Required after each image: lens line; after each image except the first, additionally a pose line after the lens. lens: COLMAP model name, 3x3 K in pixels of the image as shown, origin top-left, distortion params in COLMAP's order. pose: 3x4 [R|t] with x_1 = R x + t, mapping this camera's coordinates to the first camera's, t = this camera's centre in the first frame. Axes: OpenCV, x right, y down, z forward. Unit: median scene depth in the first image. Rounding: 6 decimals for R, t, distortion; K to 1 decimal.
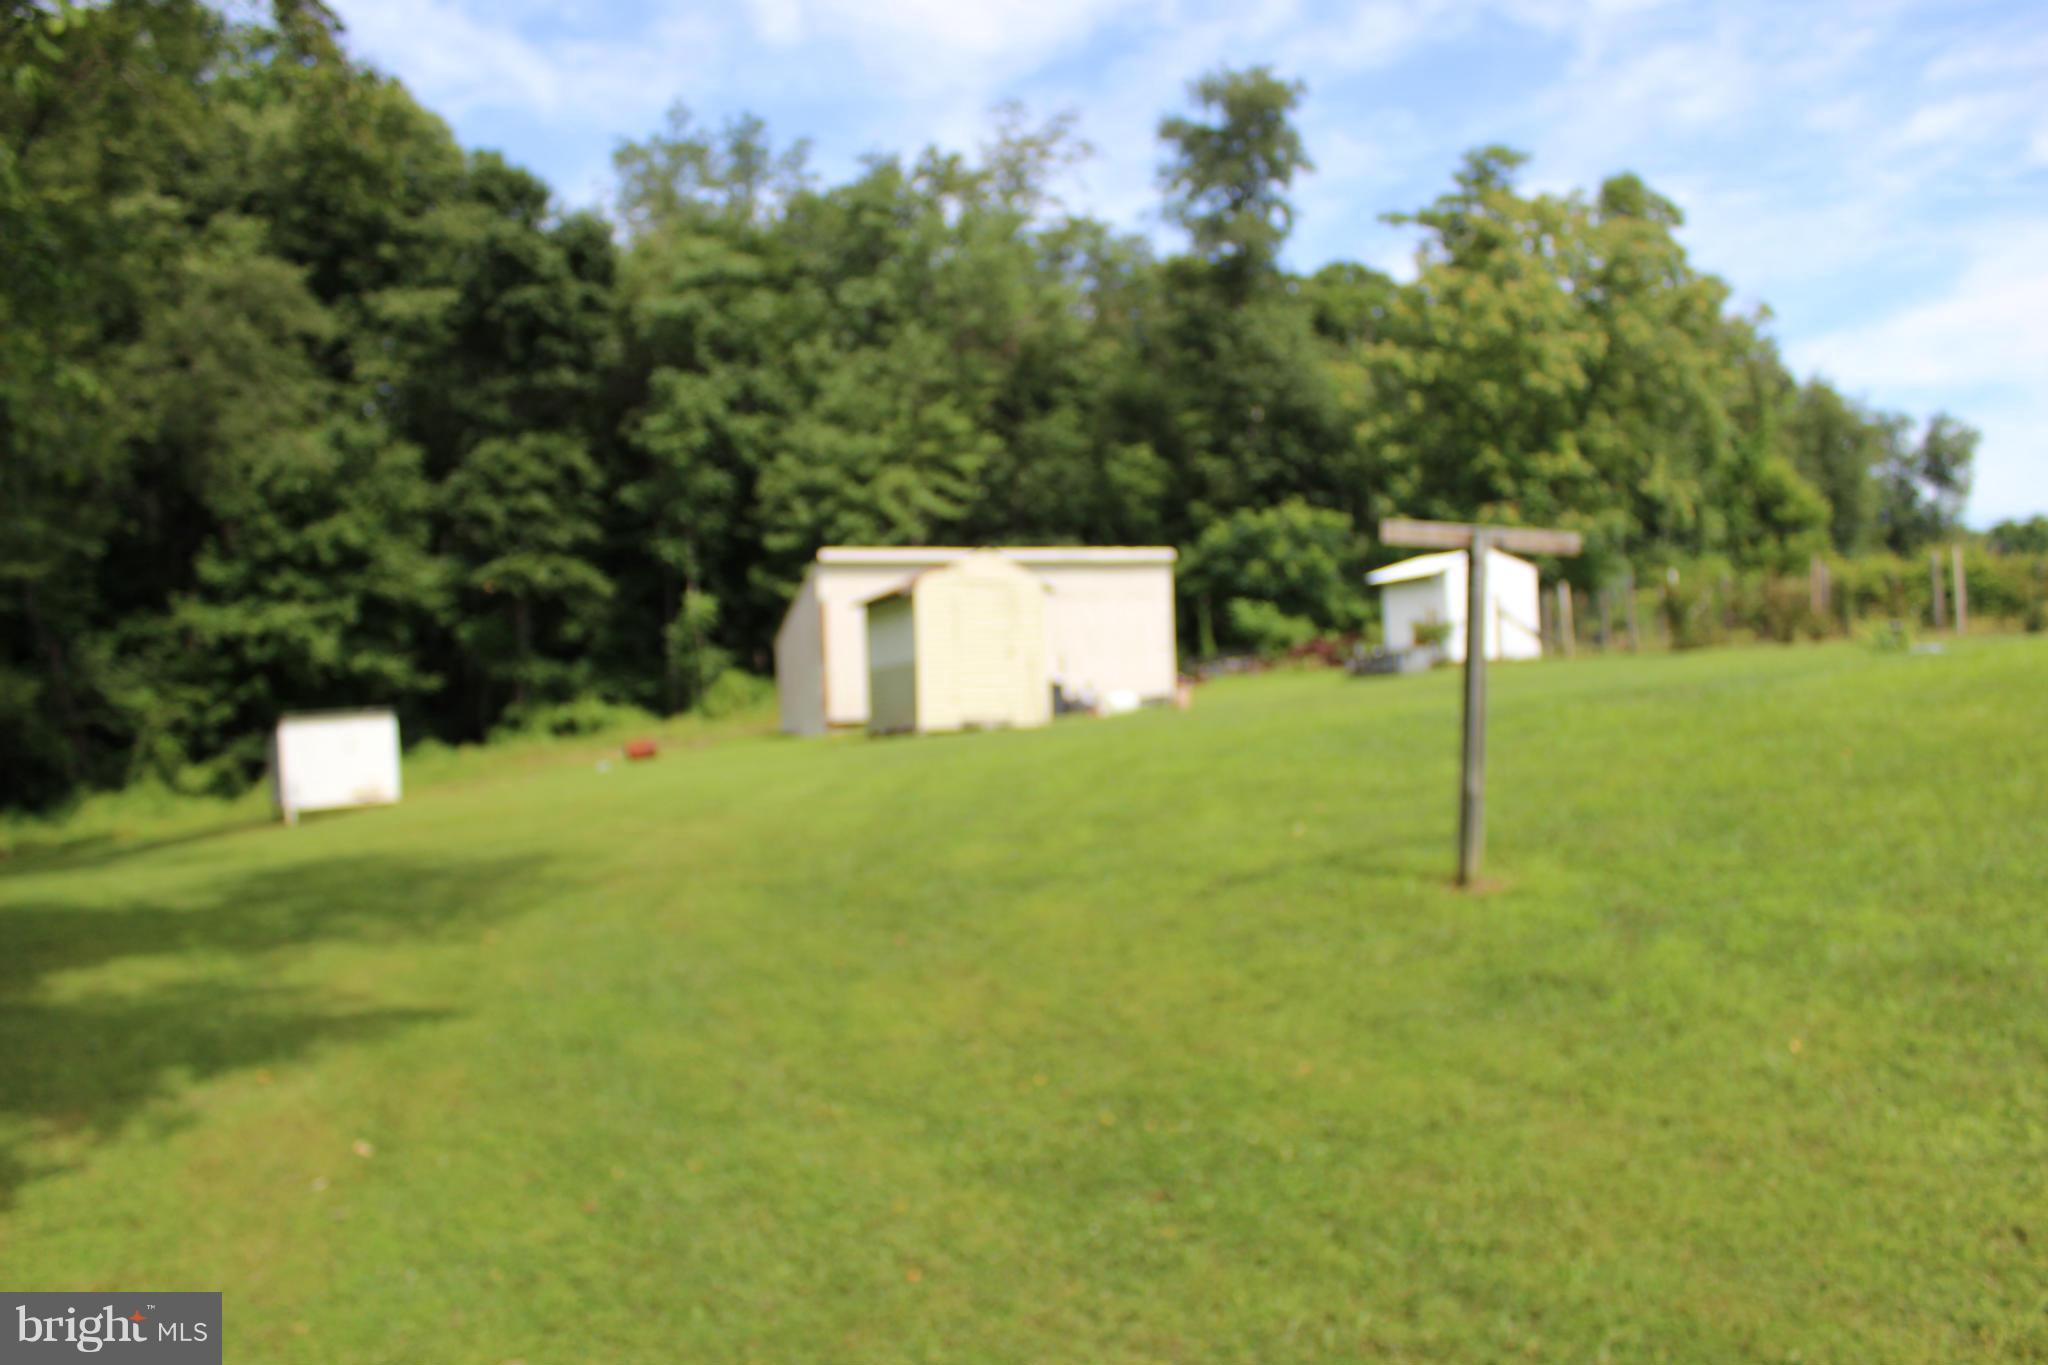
lens RADIAL K [[1706.2, 0, 1015.9], [0, 1706.2, 686.5], [0, 0, 1]] dist [-0.168070, 0.158415]
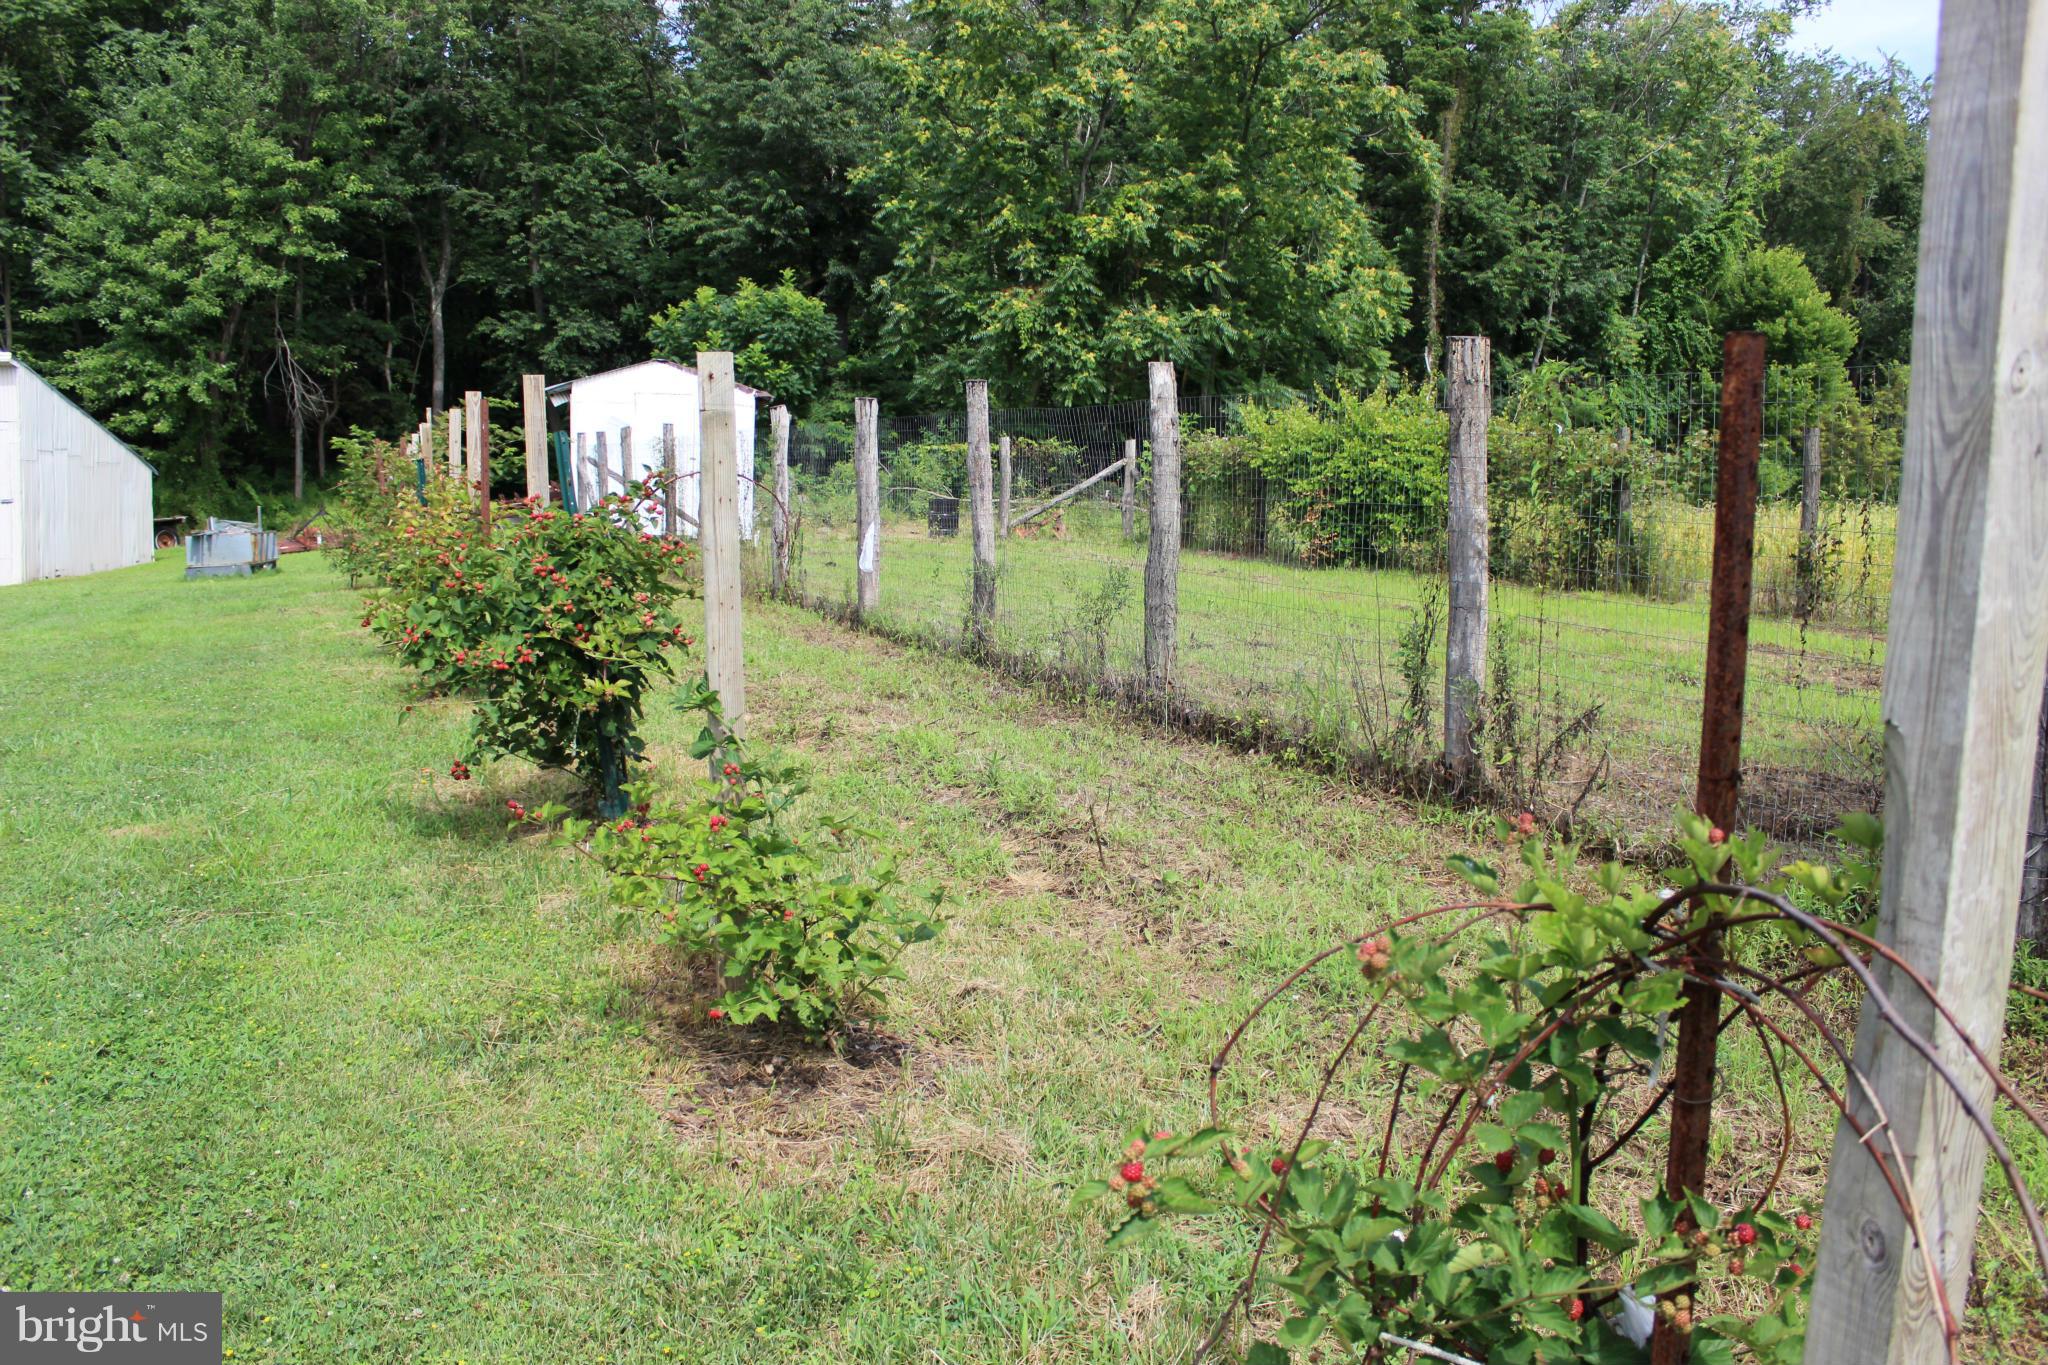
lens RADIAL K [[1706.2, 0, 1015.9], [0, 1706.2, 686.5], [0, 0, 1]] dist [-0.168070, 0.158415]
pose [[0.974021, 0.087154, -0.209014, 0.454440], [-0.059597, 0.989092, 0.134701, -0.044740], [0.218474, -0.118745, 0.968591, 0.360799]]
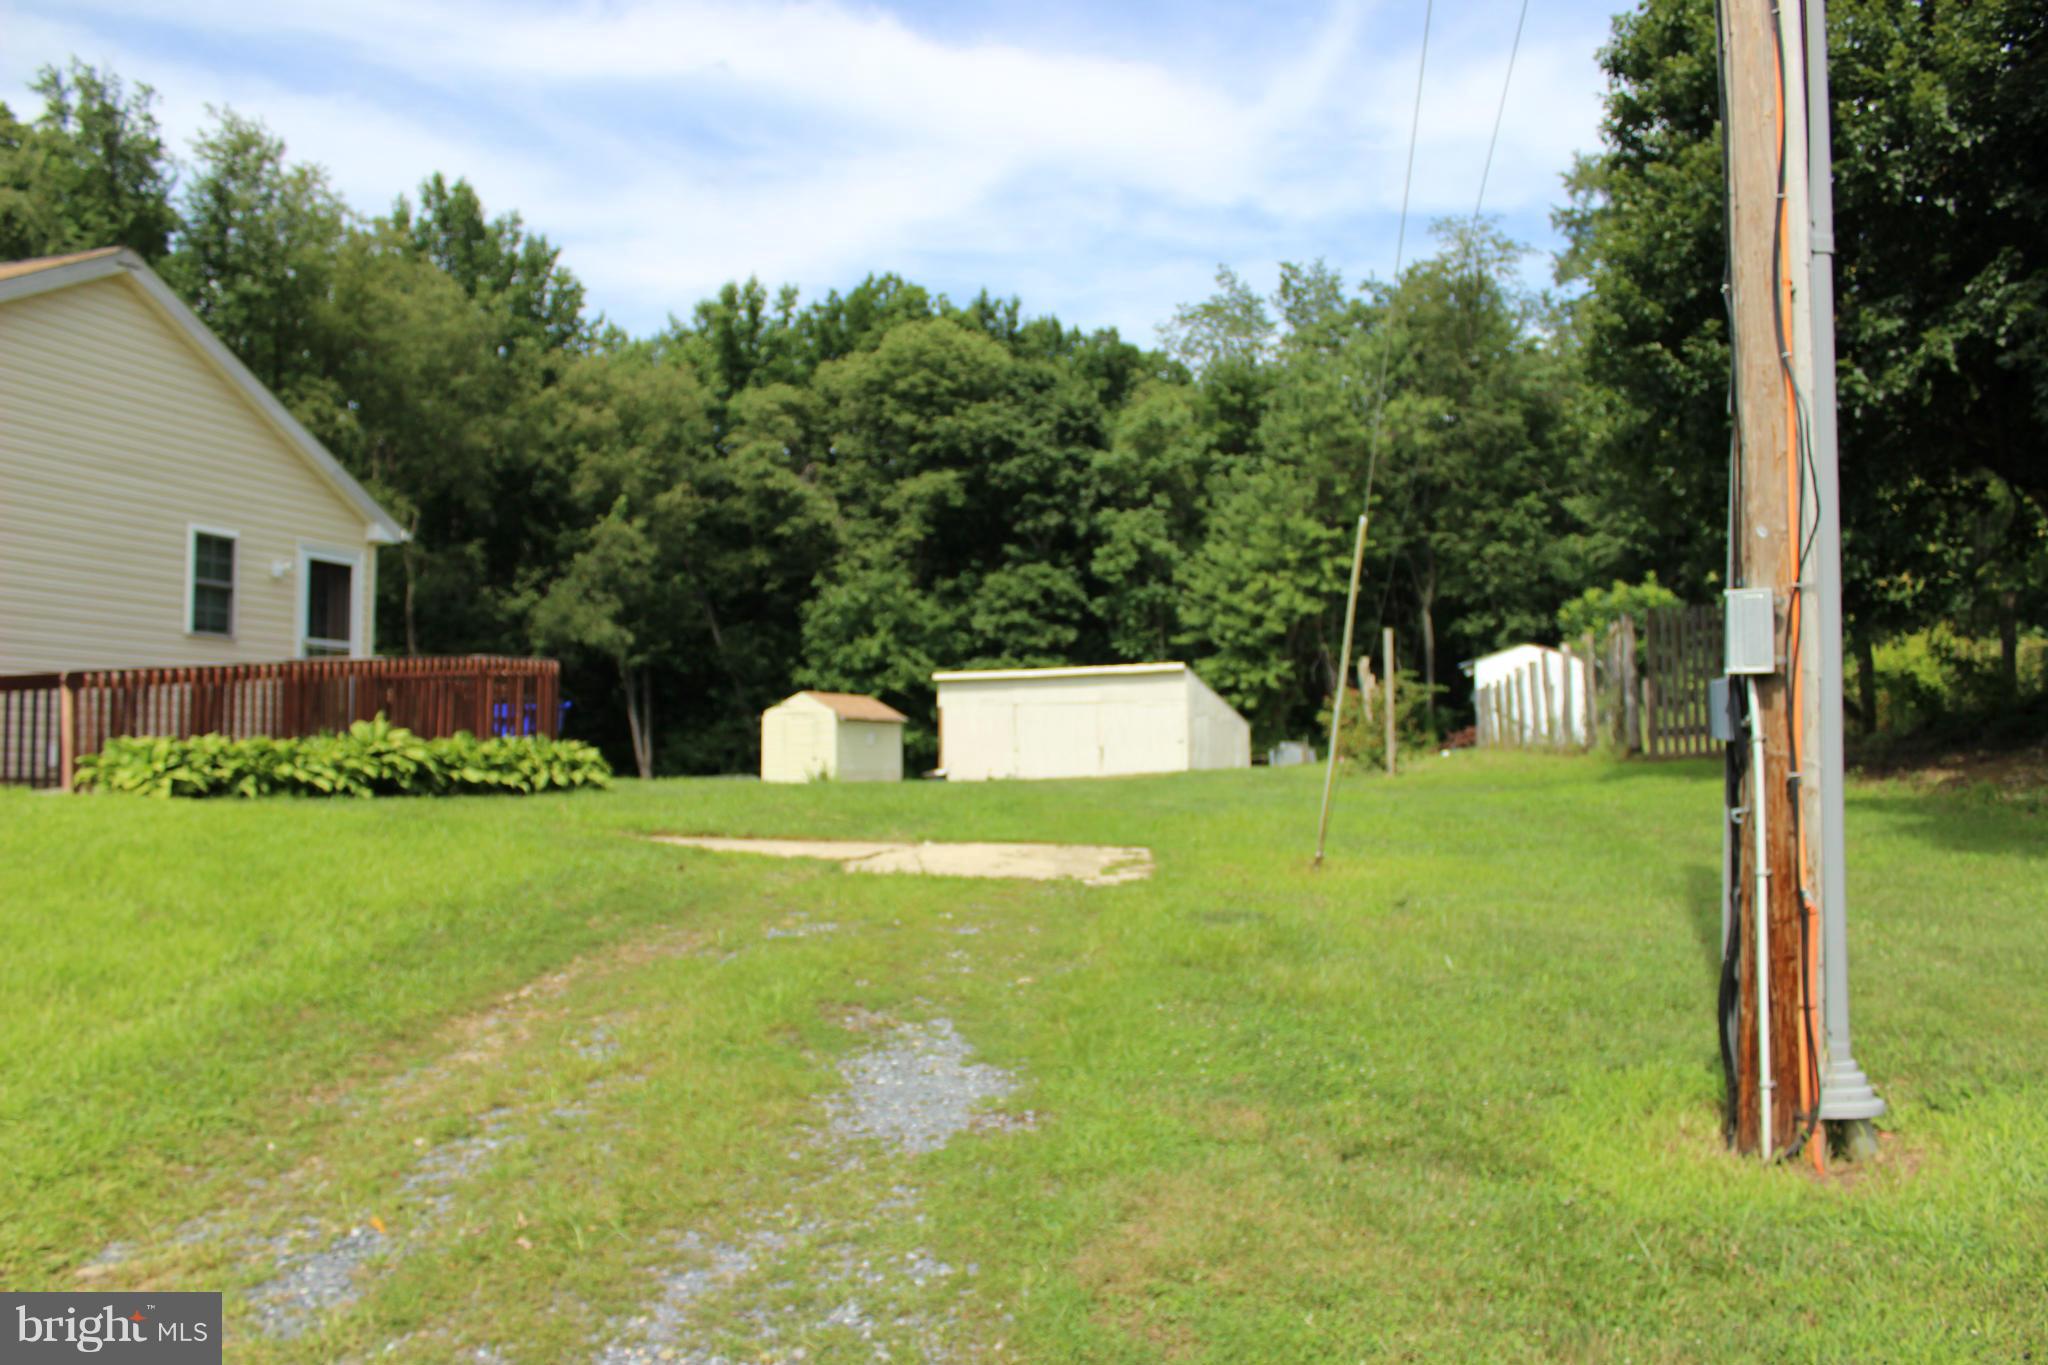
lens RADIAL K [[1706.2, 0, 1015.9], [0, 1706.2, 686.5], [0, 0, 1]] dist [-0.168070, 0.158415]
pose [[0.682933, -0.008399, -0.730433, 0.688625], [0.000308, 0.999937, -0.011210, -0.036445], [0.730481, 0.007431, 0.682892, 0.055305]]
